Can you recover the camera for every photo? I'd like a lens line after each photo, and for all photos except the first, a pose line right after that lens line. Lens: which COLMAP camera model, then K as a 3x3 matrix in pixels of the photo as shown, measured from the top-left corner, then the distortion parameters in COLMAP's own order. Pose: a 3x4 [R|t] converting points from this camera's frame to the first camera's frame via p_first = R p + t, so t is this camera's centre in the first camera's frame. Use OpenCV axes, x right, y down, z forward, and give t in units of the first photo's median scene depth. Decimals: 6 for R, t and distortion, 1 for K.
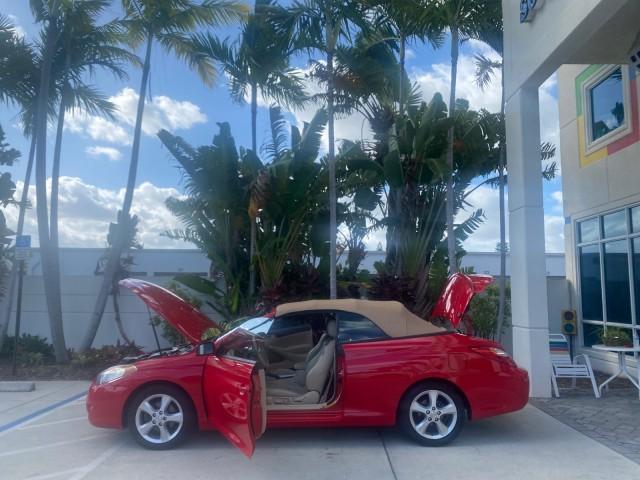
lens RADIAL K [[496.1, 0, 317.6], [0, 496.1, 236.8], [0, 0, 1]] dist [0.027624, -0.002862]
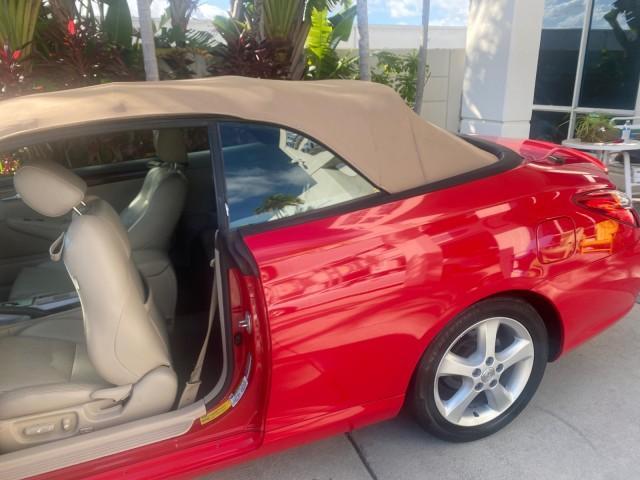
lens RADIAL K [[477.1, 0, 339.6], [0, 477.1, 239.7], [0, 0, 1]] dist [-0.000357, -0.000209]
pose [[0.915452, -0.145095, 0.375360, -0.001352], [-0.027527, 0.907978, 0.418112, 0.060519], [-0.401485, -0.393094, 0.827216, 0.450625]]
